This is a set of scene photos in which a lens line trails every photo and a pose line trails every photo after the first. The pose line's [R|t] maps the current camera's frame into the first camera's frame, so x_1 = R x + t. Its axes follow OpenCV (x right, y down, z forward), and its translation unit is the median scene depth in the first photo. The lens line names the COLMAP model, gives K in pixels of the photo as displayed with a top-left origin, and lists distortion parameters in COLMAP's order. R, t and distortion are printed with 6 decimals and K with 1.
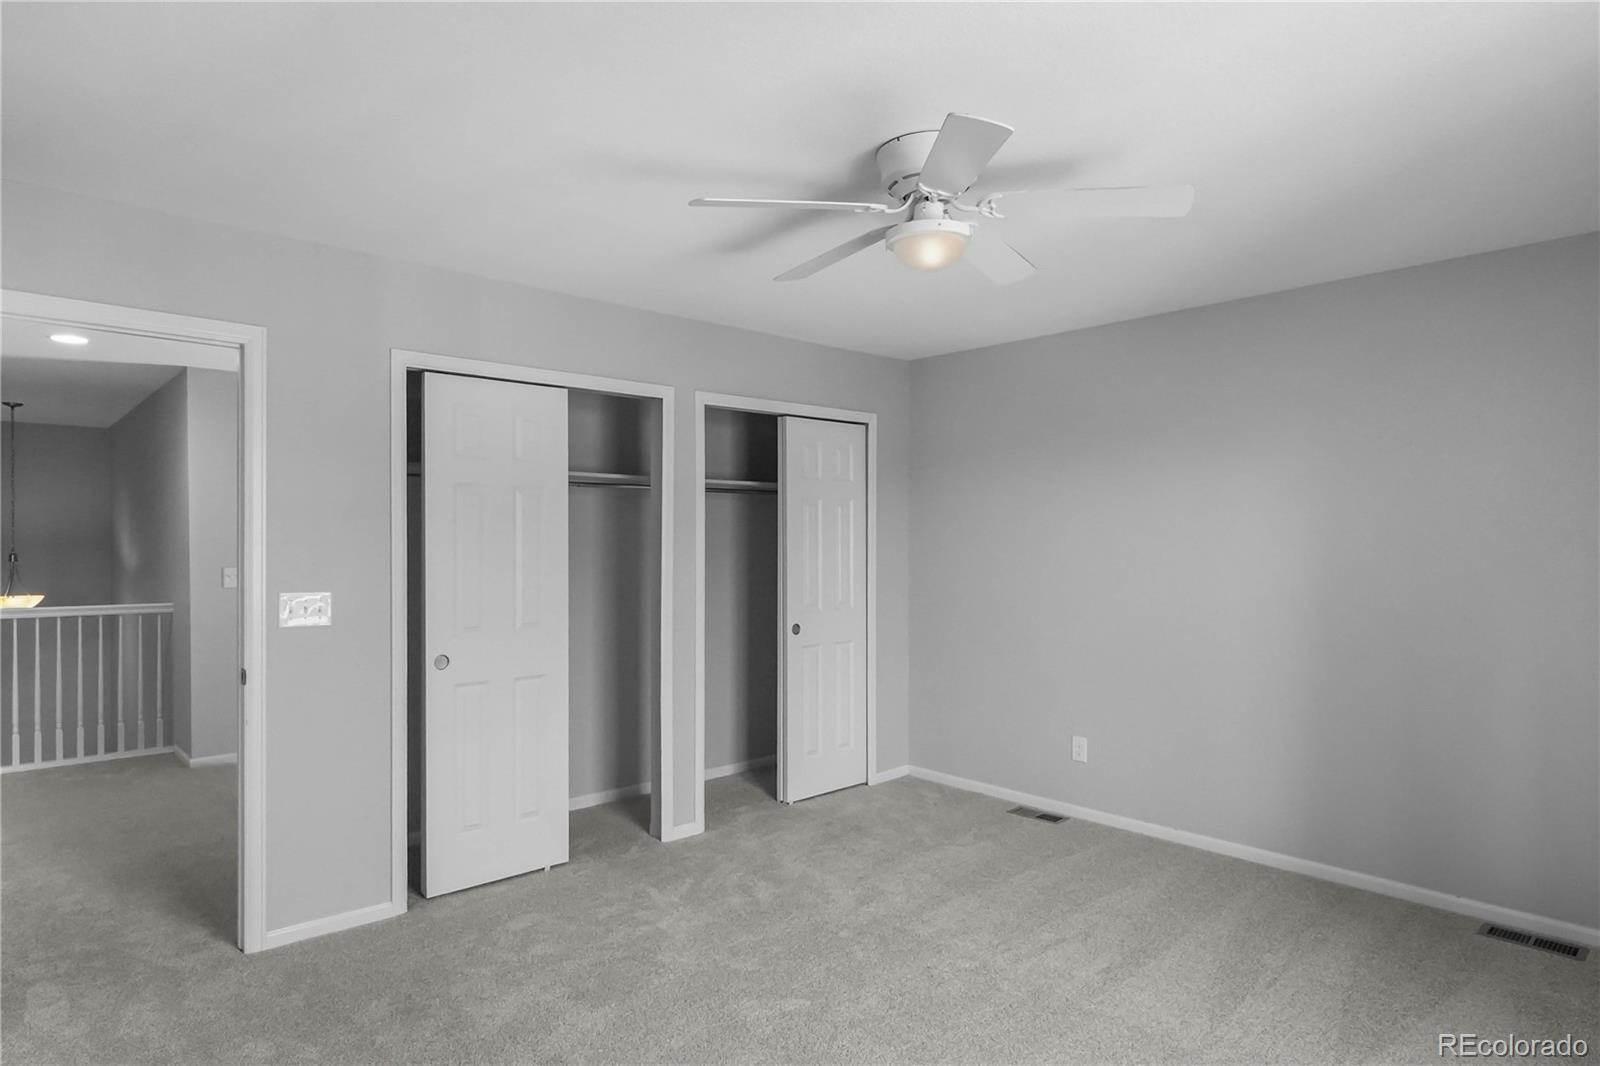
lens RADIAL K [[867.6, 0, 767.2], [0, 867.6, 539.1], [0, 0, 1]] dist [-0.018012, 0.003491]
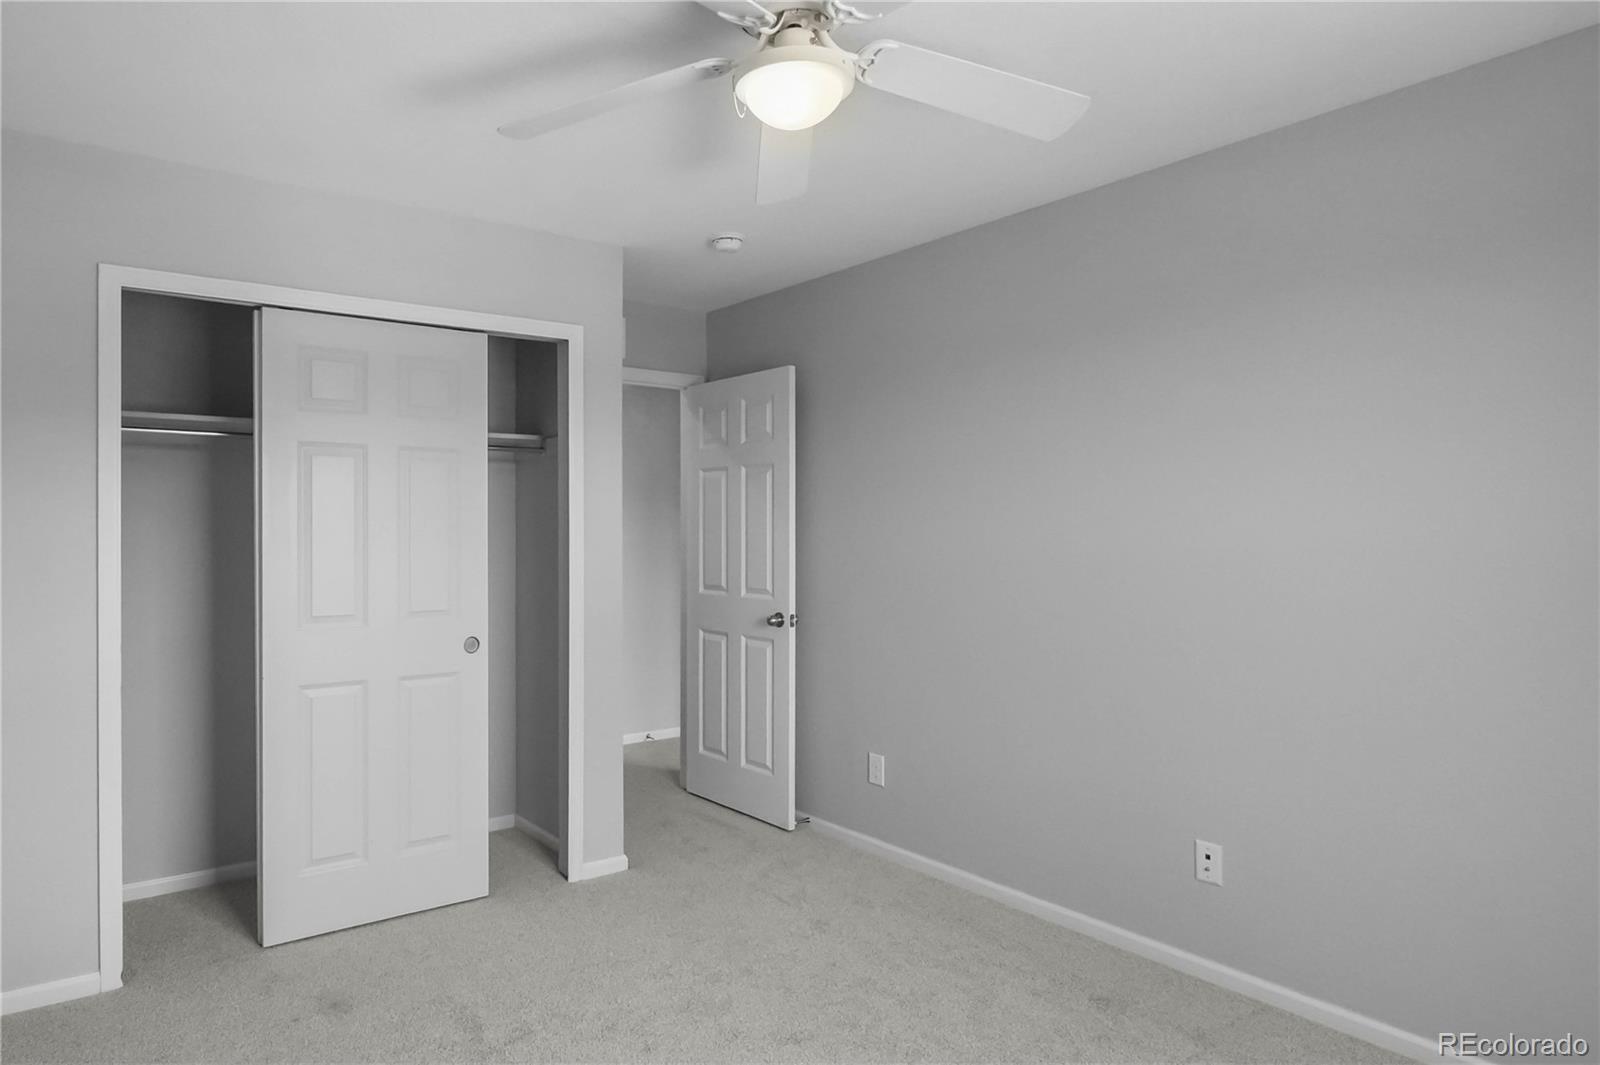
lens RADIAL K [[919.3, 0, 805.2], [0, 919.3, 520.8], [0, 0, 1]] dist [-0.002057, -0.000344]
pose [[0.995189, 0.011058, -0.097346, 0.364790], [-0.010514, 0.999926, 0.006103, -0.000505], [0.097406, -0.005050, 0.995232, 0.312960]]
